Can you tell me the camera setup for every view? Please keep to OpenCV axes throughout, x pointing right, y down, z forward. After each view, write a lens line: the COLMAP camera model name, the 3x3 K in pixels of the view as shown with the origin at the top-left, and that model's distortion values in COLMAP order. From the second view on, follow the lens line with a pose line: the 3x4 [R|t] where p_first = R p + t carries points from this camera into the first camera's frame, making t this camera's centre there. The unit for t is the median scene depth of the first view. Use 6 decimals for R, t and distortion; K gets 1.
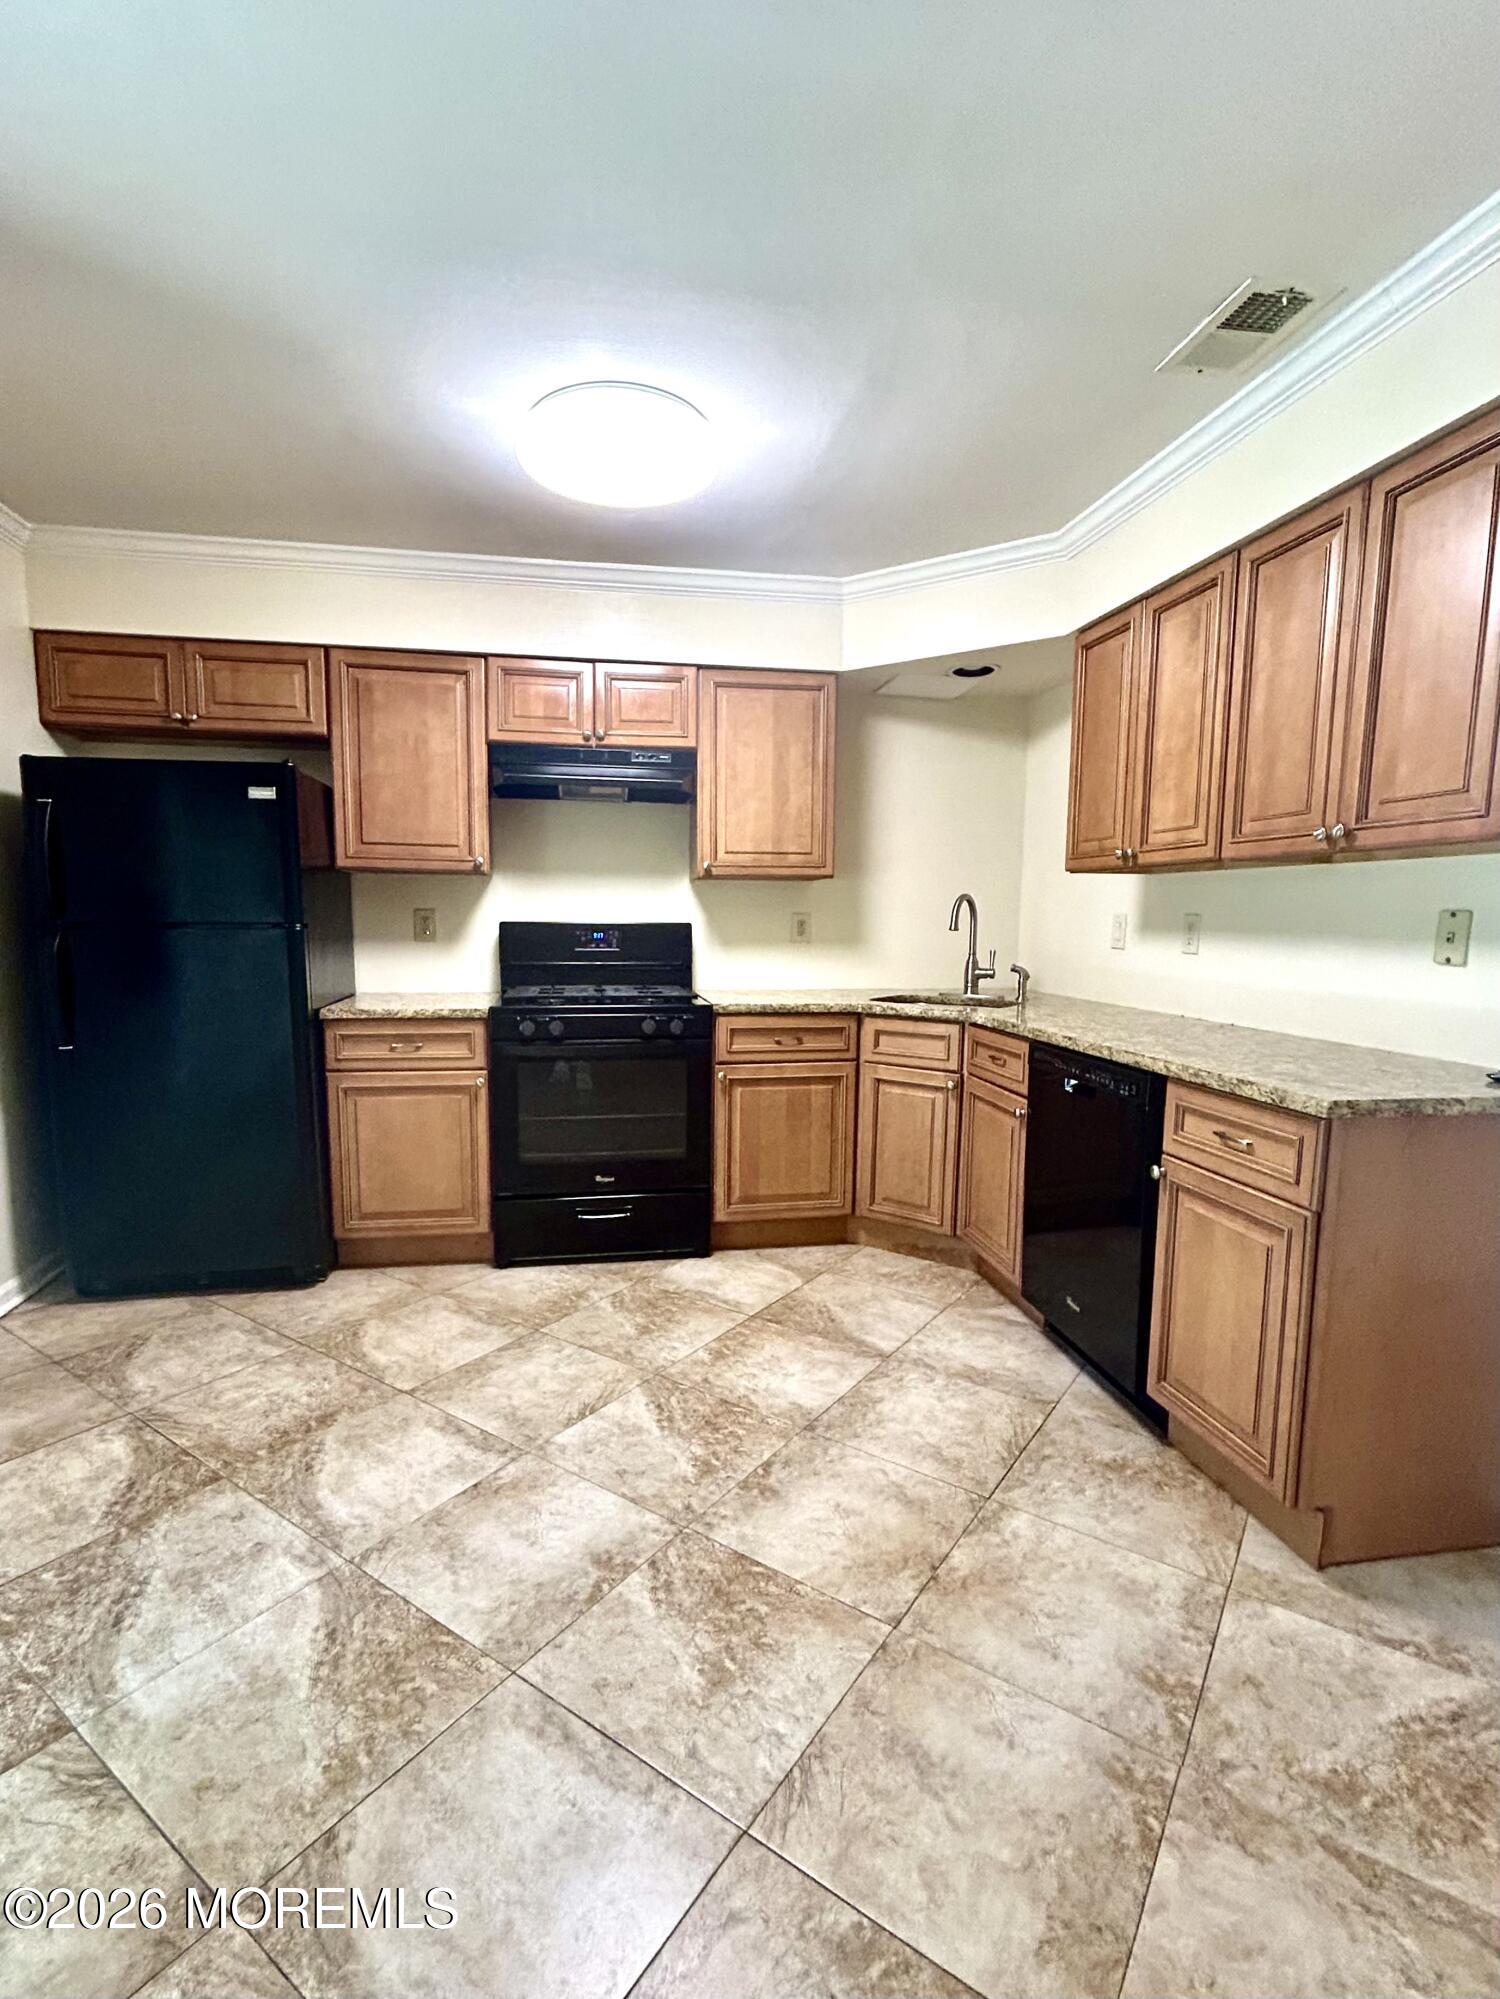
lens RADIAL K [[928.0, 0, 733.4], [0, 928.0, 1028.8], [0, 0, 1]] dist [0.001522, 0.001371]
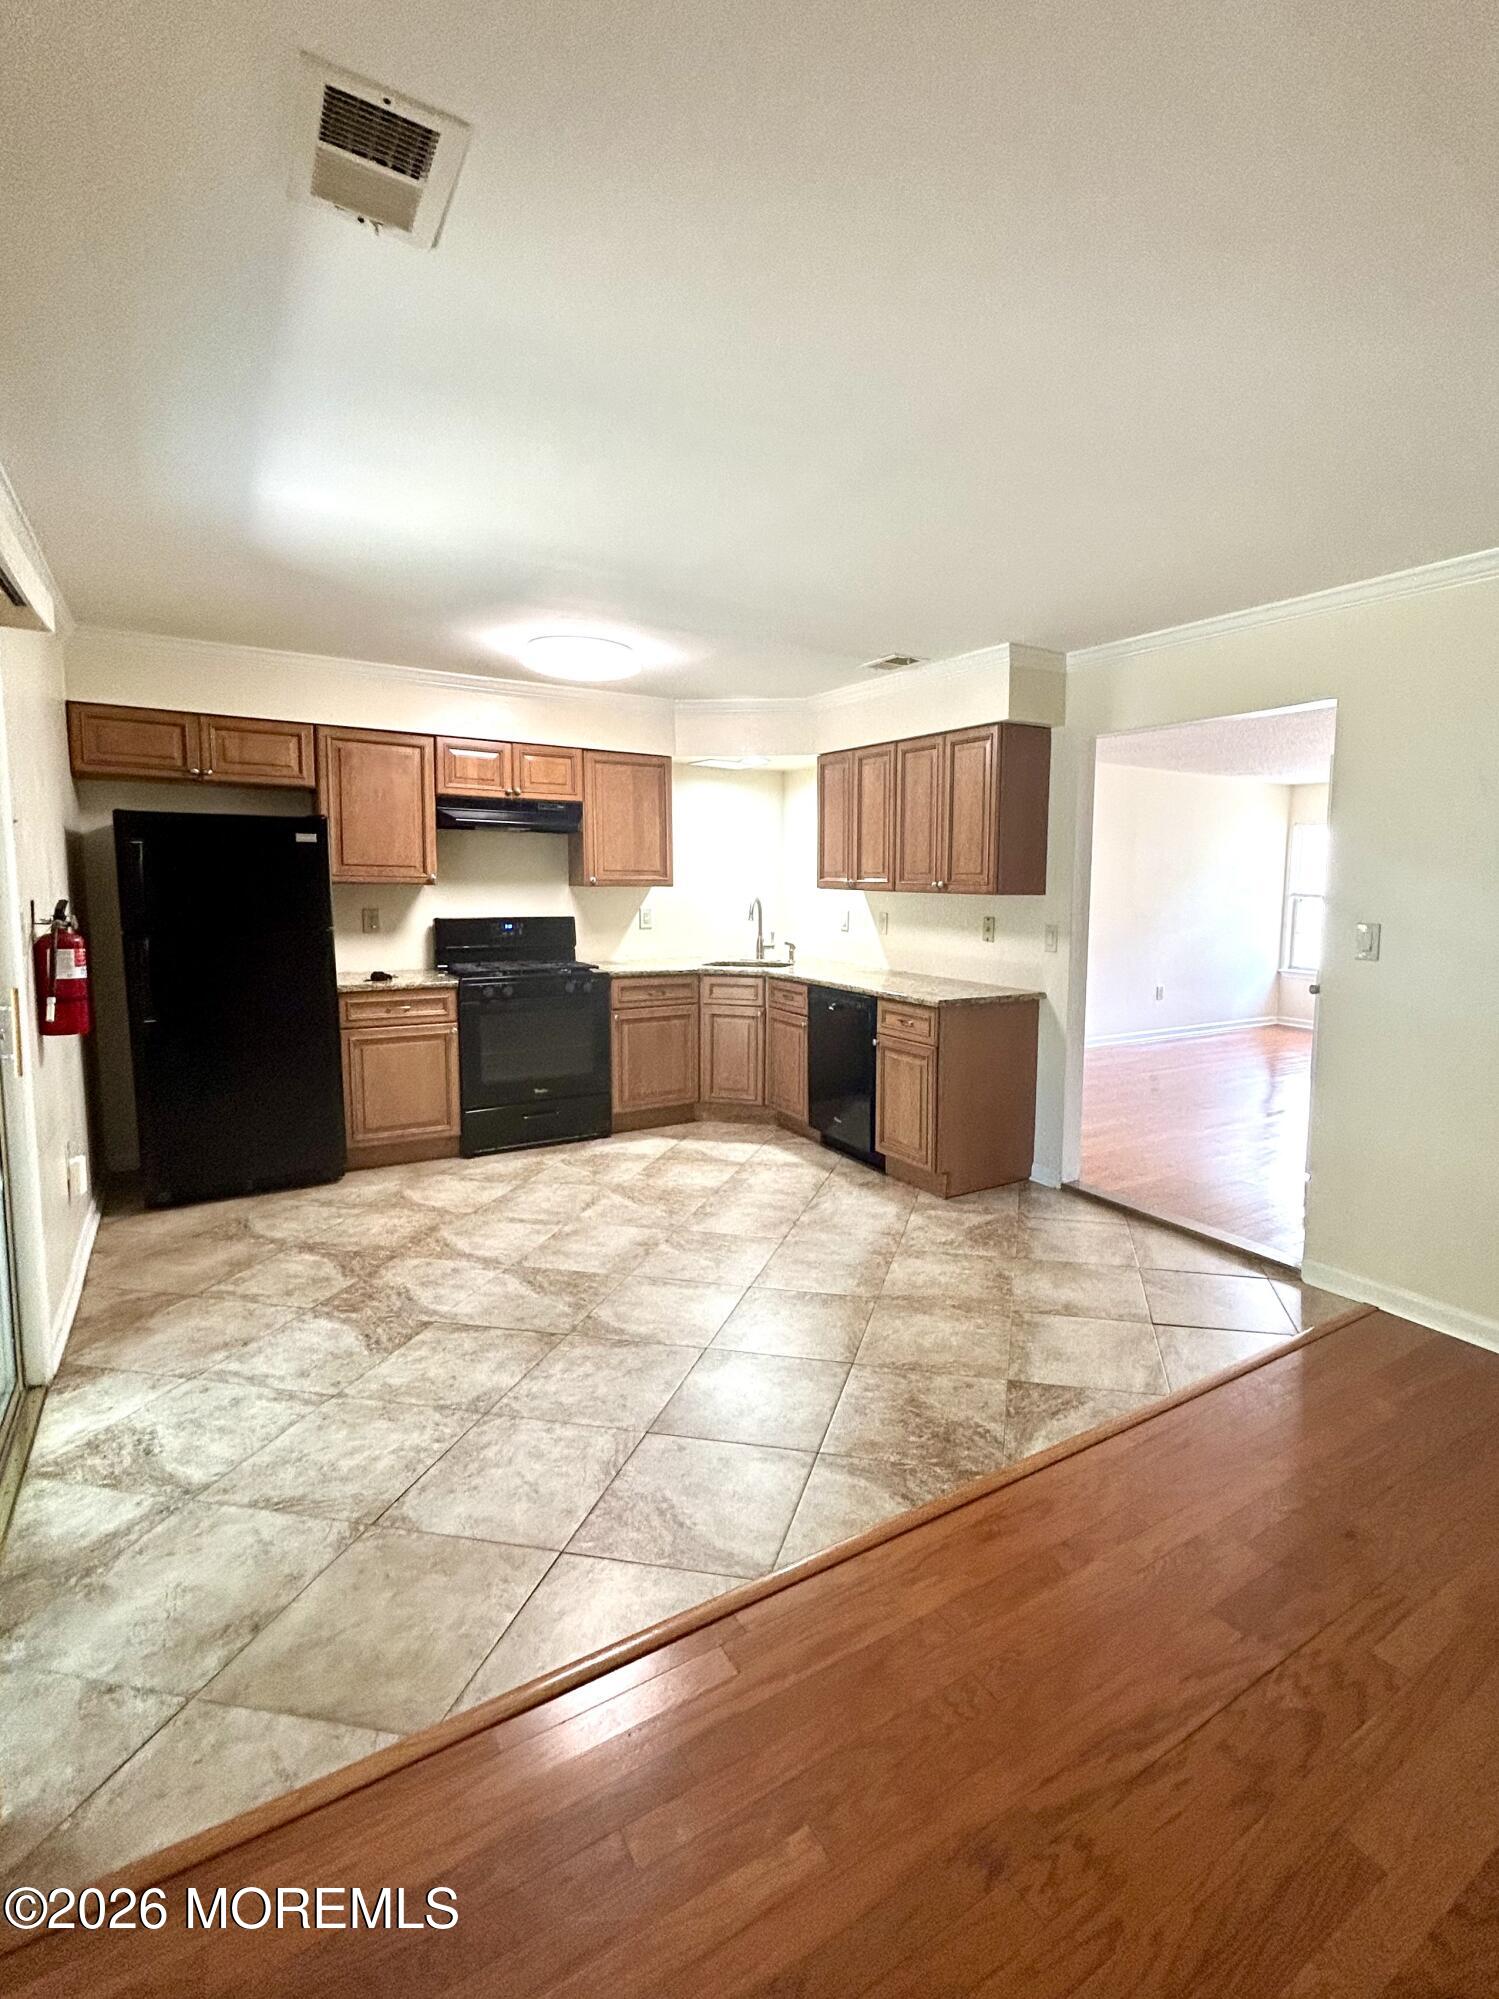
lens RADIAL K [[935.5, 0, 863.9], [0, 935.5, 973.8], [0, 0, 1]] dist [0.005995, 0.001464]
pose [[0.903317, -0.038599, 0.427233, -0.318940], [0.045940, 0.998920, -0.006884, 0.007882], [-0.426507, 0.025845, 0.904115, -0.621699]]
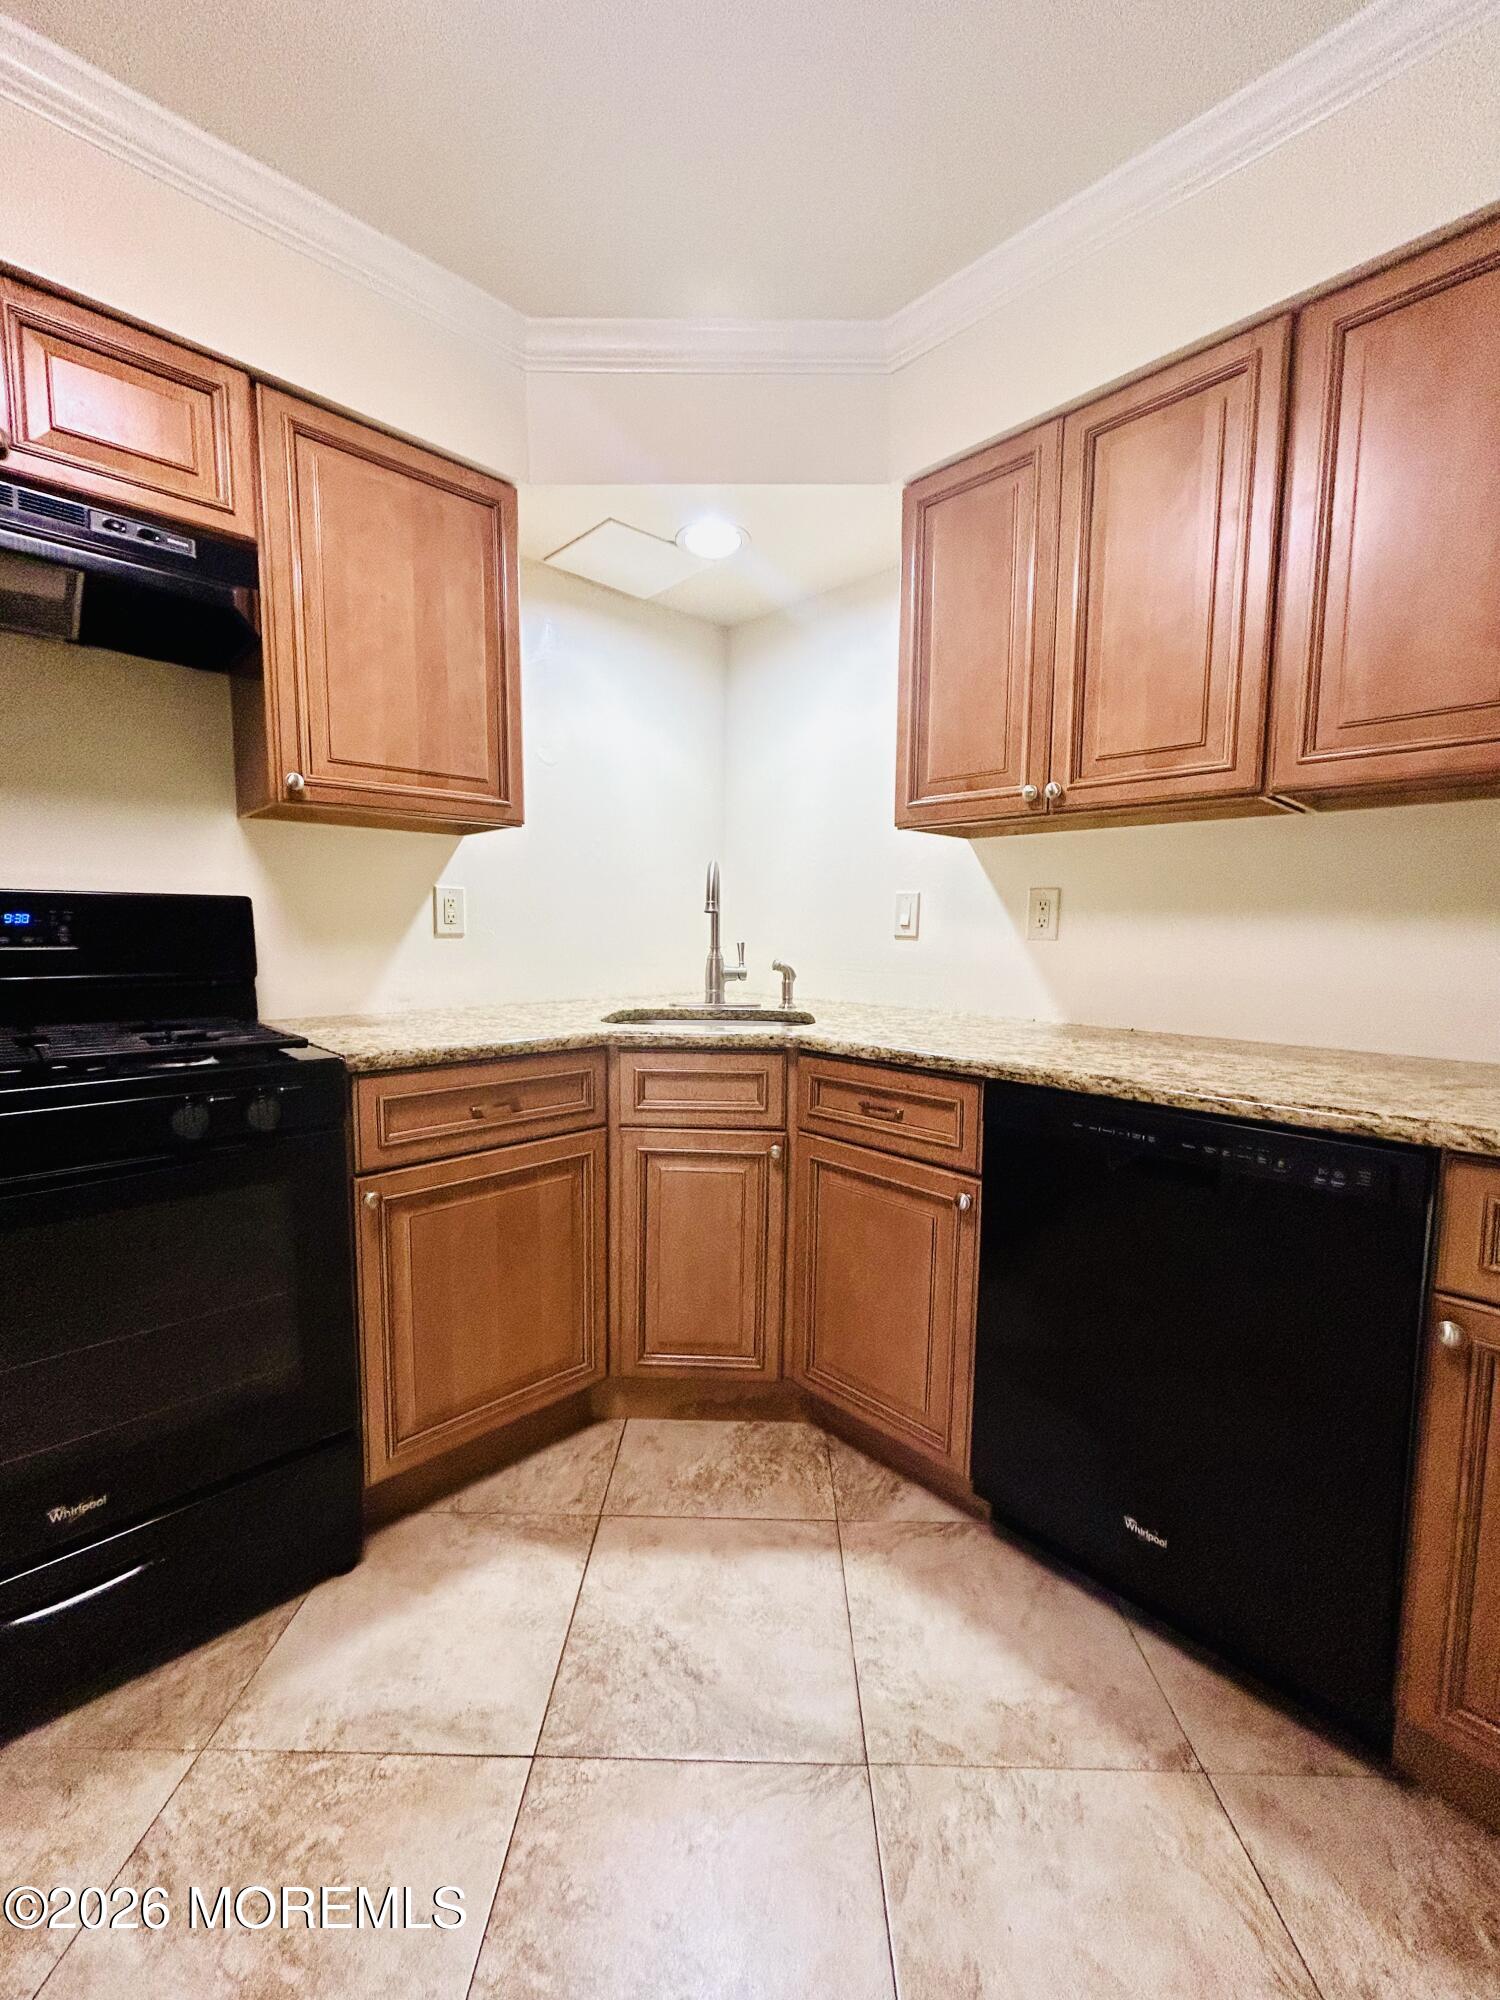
lens RADIAL K [[811.0, 0, 749.2], [0, 811.0, 1003.8], [0, 0, 1]] dist [-0.001057, 0.002706]
pose [[0.827199, -0.053435, 0.559362, -0.086090], [0.065651, 0.997841, -0.001764, -0.040348], [-0.558061, 0.038183, 0.828921, 0.553136]]
